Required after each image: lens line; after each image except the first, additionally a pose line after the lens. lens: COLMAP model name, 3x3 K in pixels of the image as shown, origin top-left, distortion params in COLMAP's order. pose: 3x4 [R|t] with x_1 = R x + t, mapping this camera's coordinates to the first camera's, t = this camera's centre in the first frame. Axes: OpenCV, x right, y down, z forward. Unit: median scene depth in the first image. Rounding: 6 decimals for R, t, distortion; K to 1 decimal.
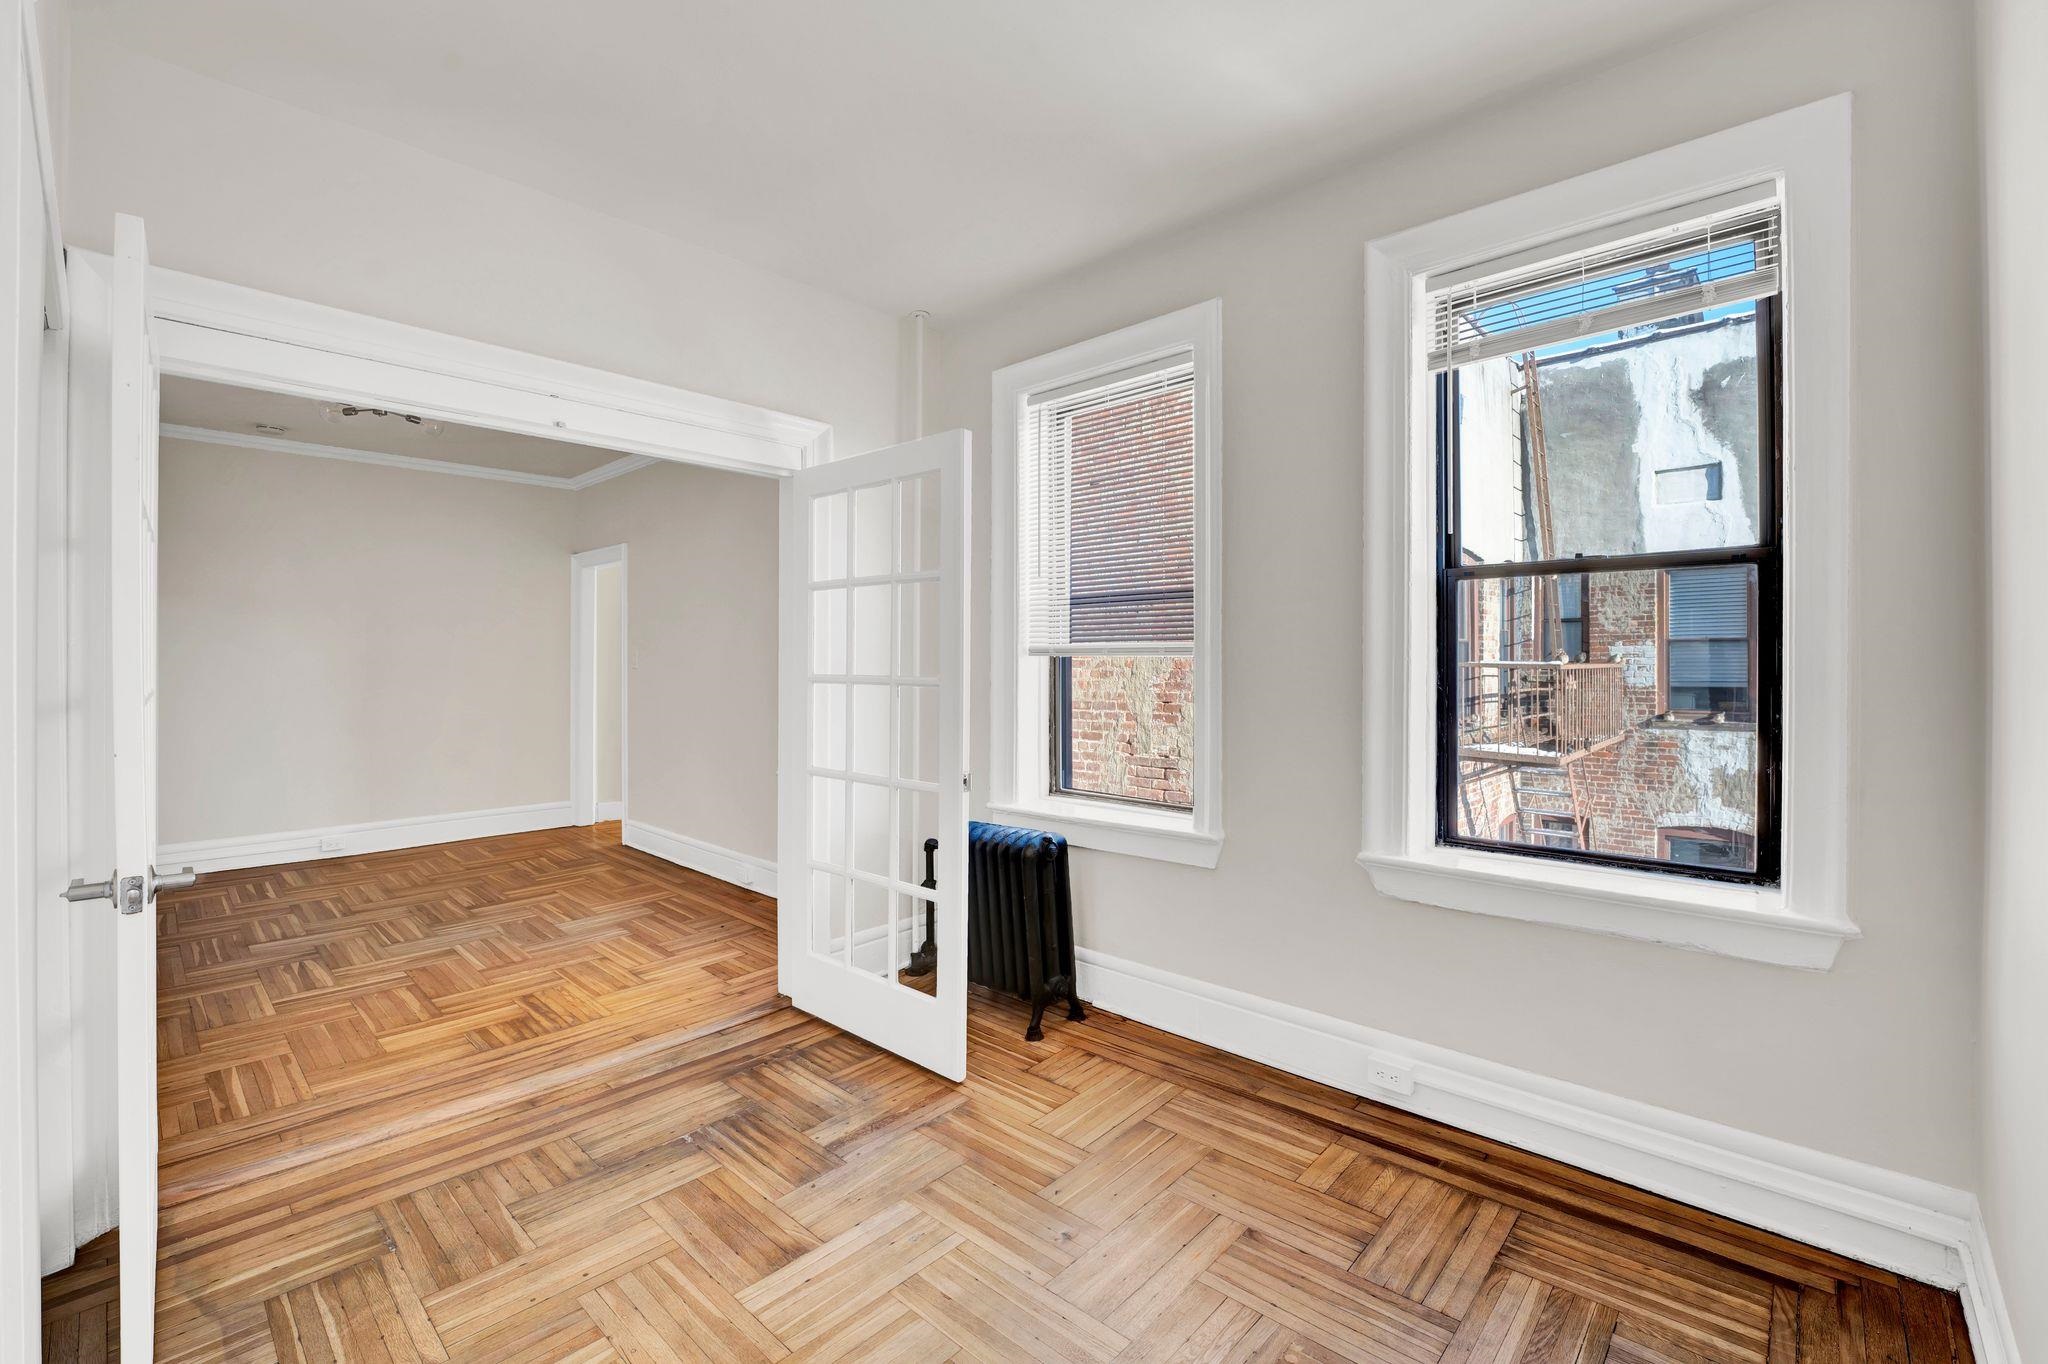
lens RADIAL K [[908.4, 0, 1067.6], [0, 908.4, 686.5], [0, 0, 1]] dist [-0.015515, 0.000129]
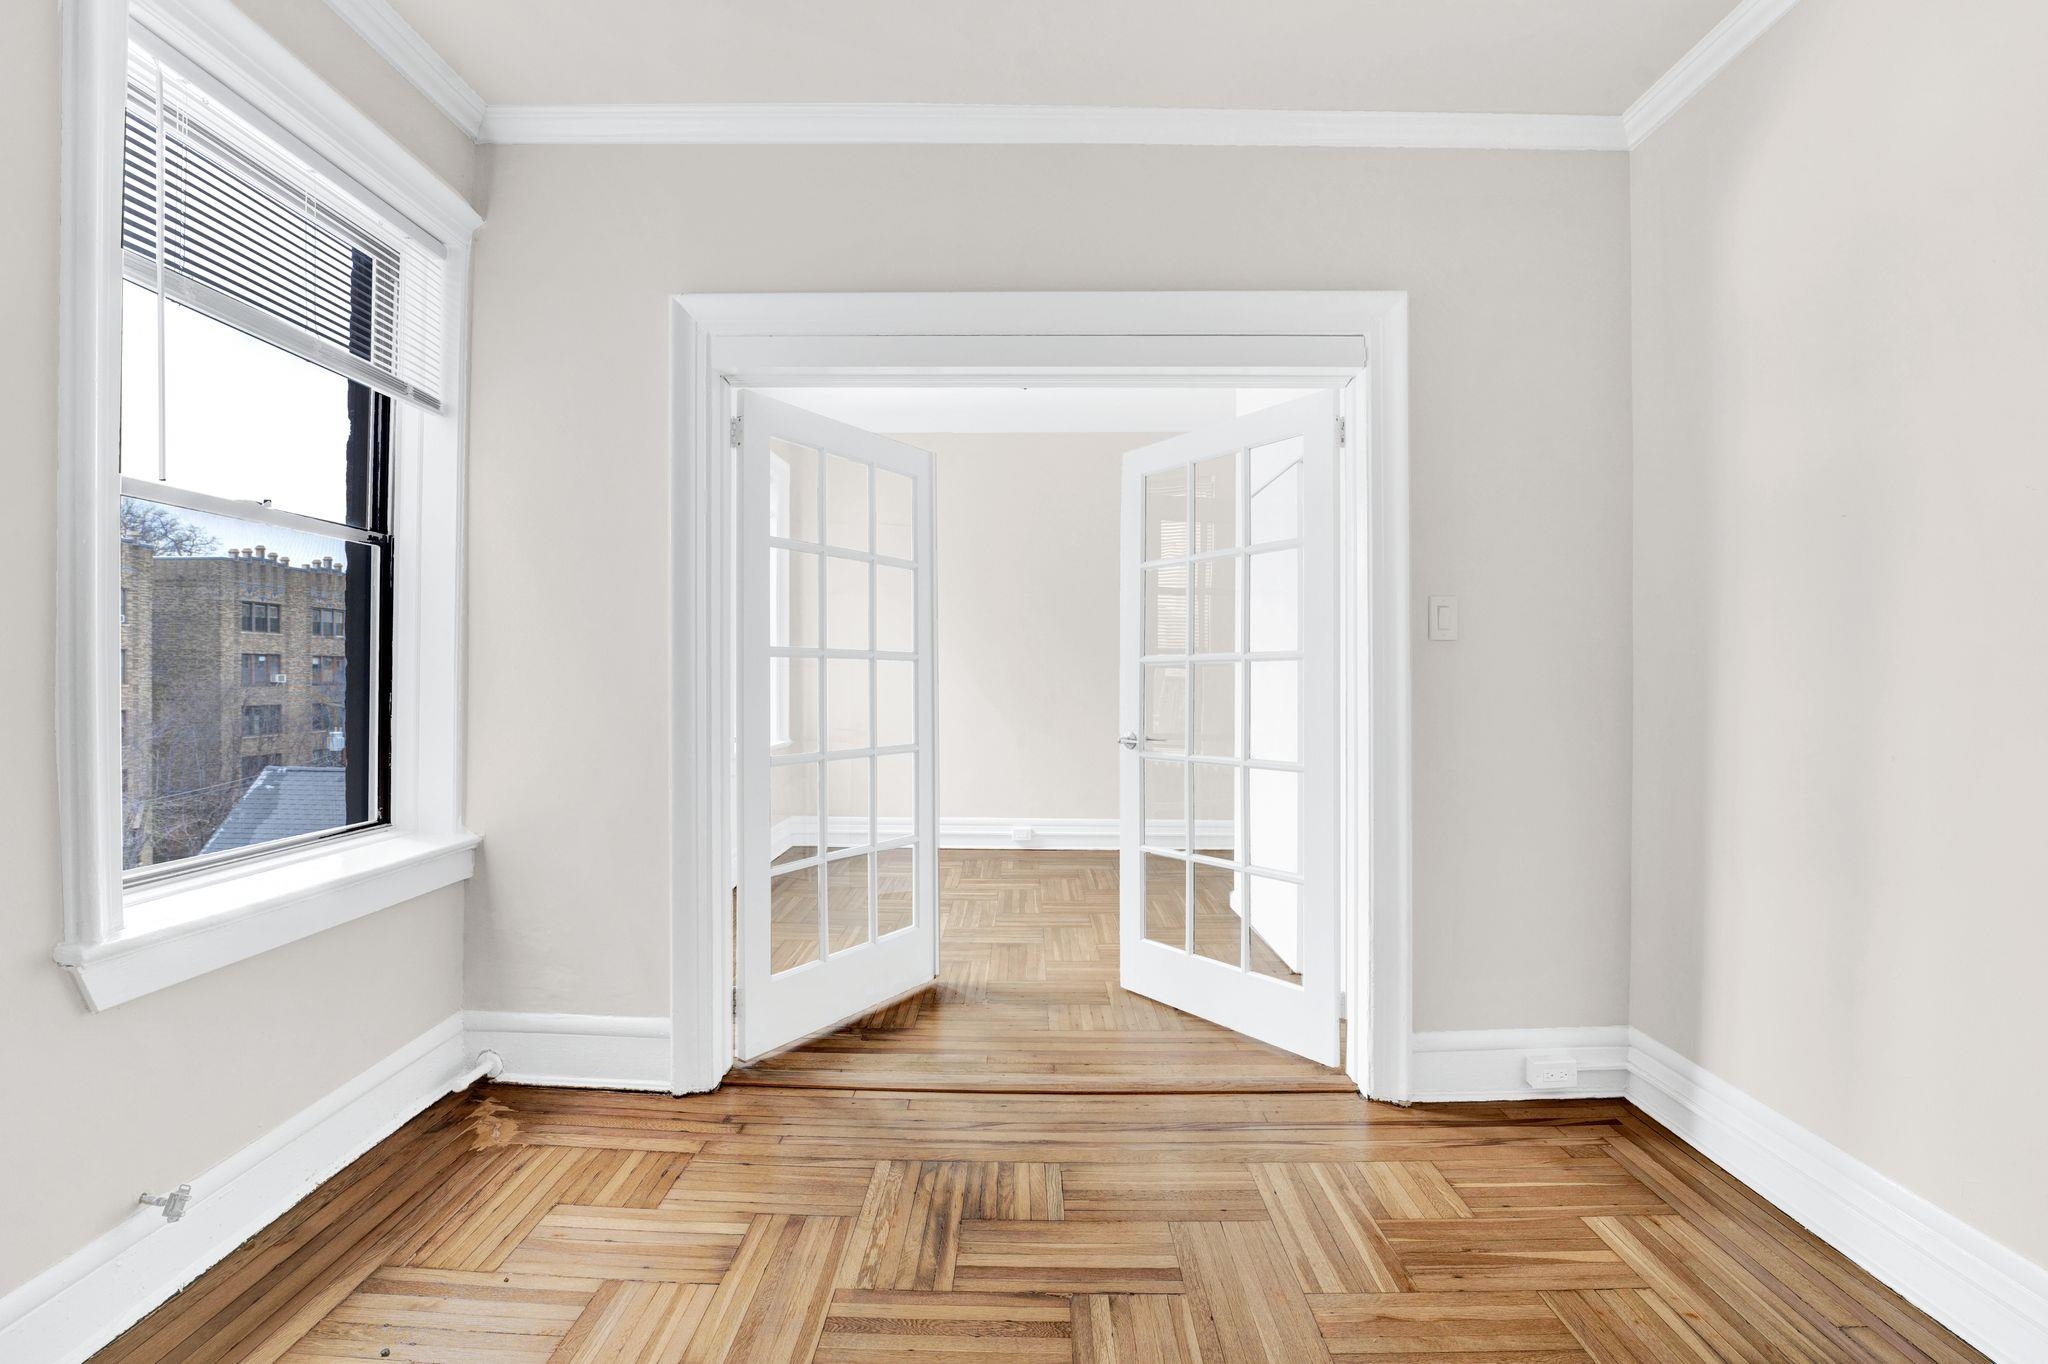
lens RADIAL K [[860.2, 0, 1032.6], [0, 860.2, 673.4], [0, 0, 1]] dist [-0.026110, 0.000340]
pose [[-0.676828, 0.001990, 0.736138, -0.852929], [0.021200, 0.999634, 0.016789, 0.008484], [-0.735836, 0.026969, -0.676623, 1.100436]]
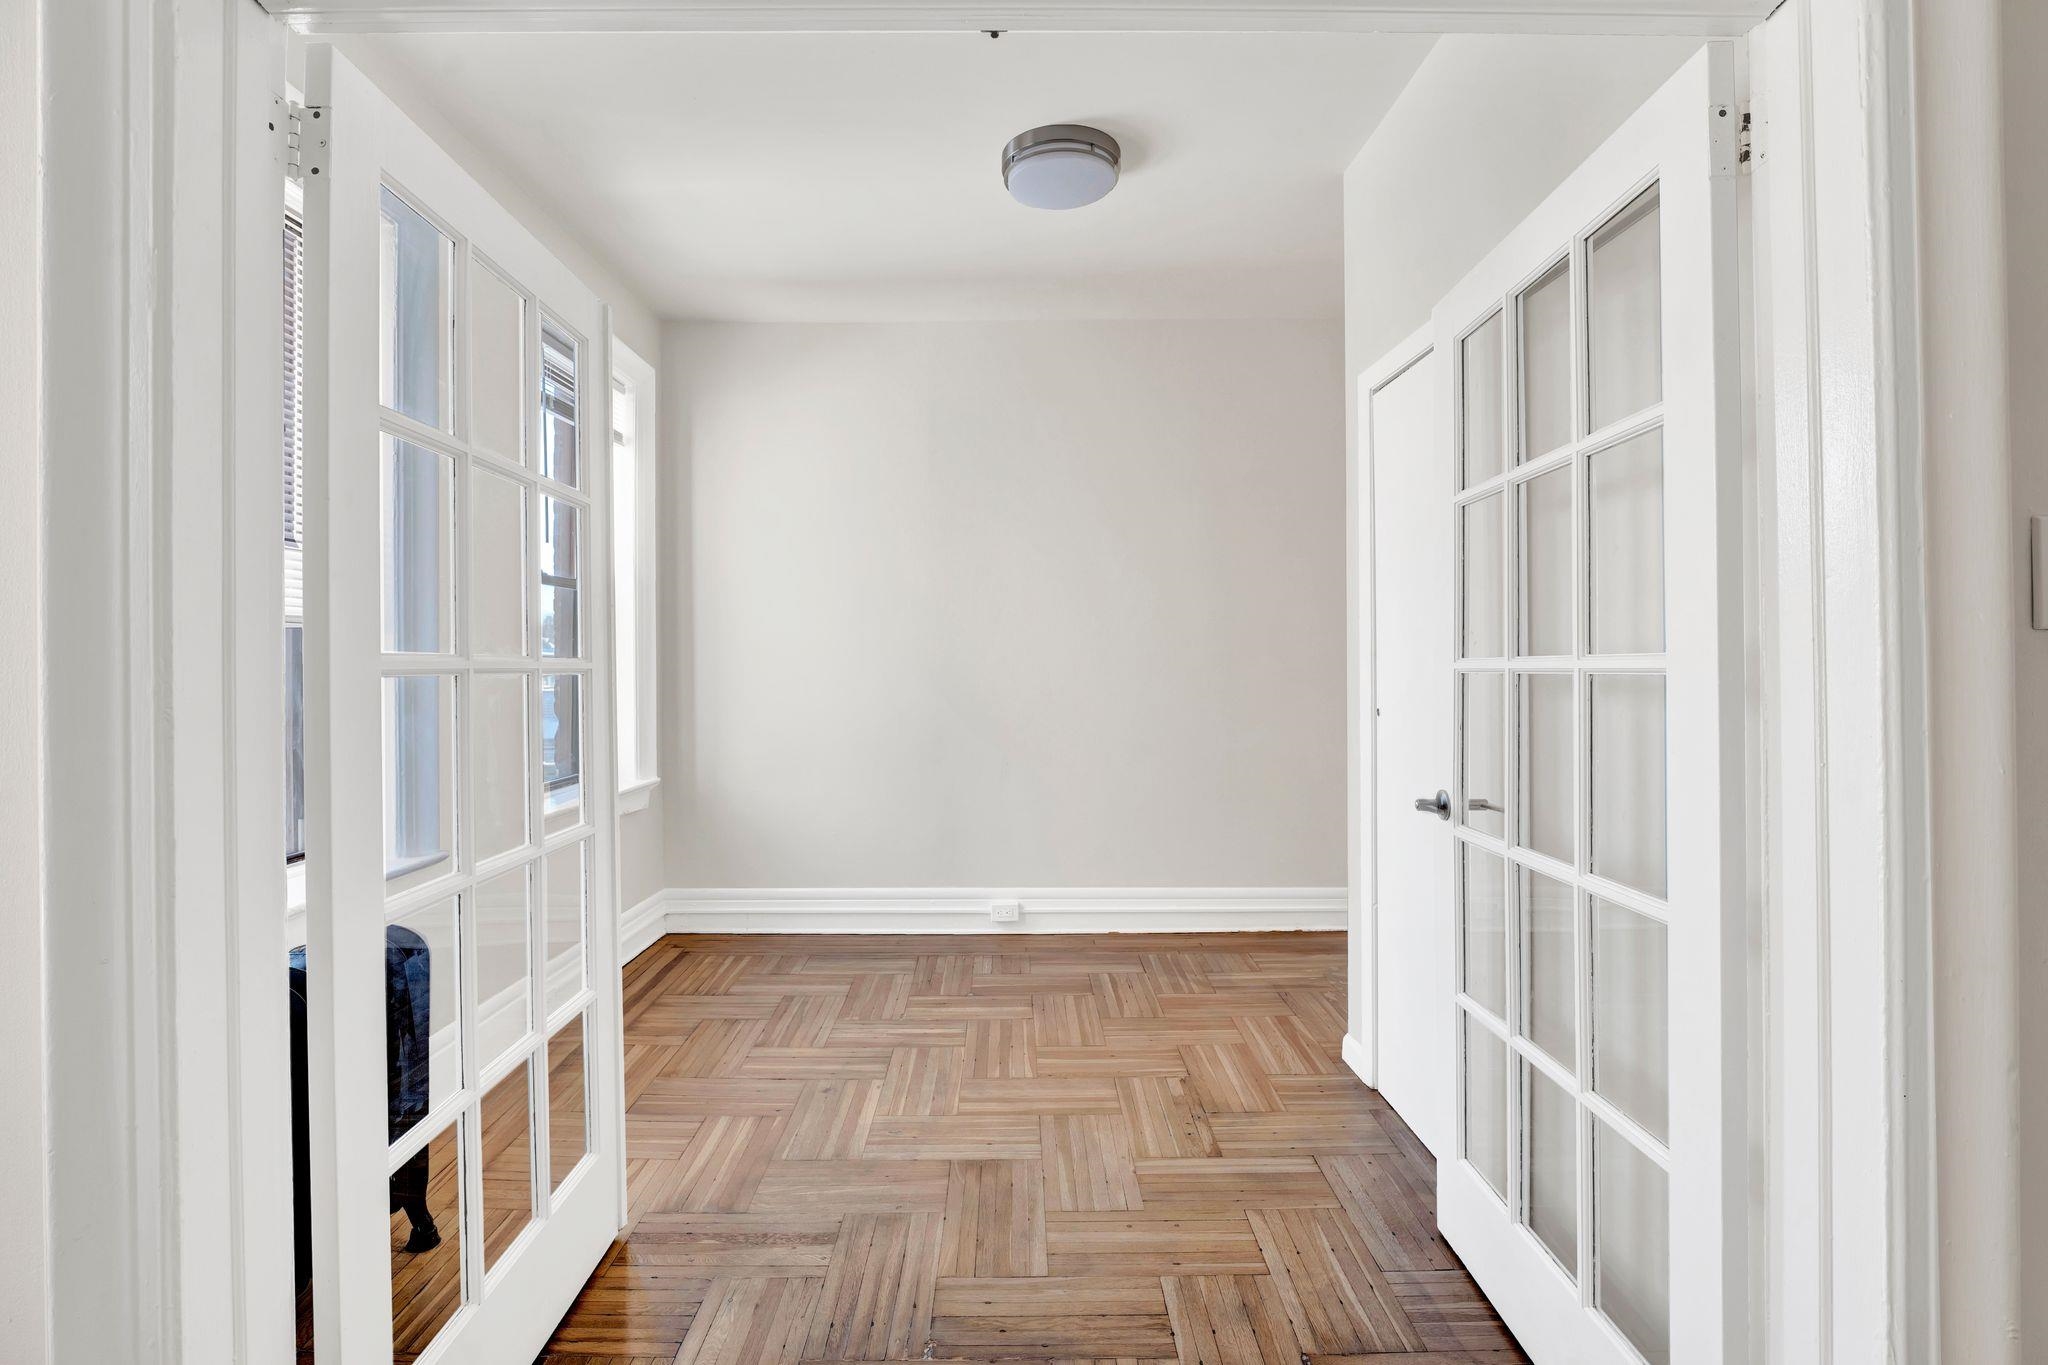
lens RADIAL K [[976.2, 0, 1033.5], [0, 976.2, 663.0], [0, 0, 1]] dist [-0.015493, 0.000230]
pose [[-0.687578, 0.006895, 0.726078, -0.610883], [0.028140, 0.999457, 0.017158, -0.000624], [-0.725565, 0.032229, -0.687399, 0.876791]]
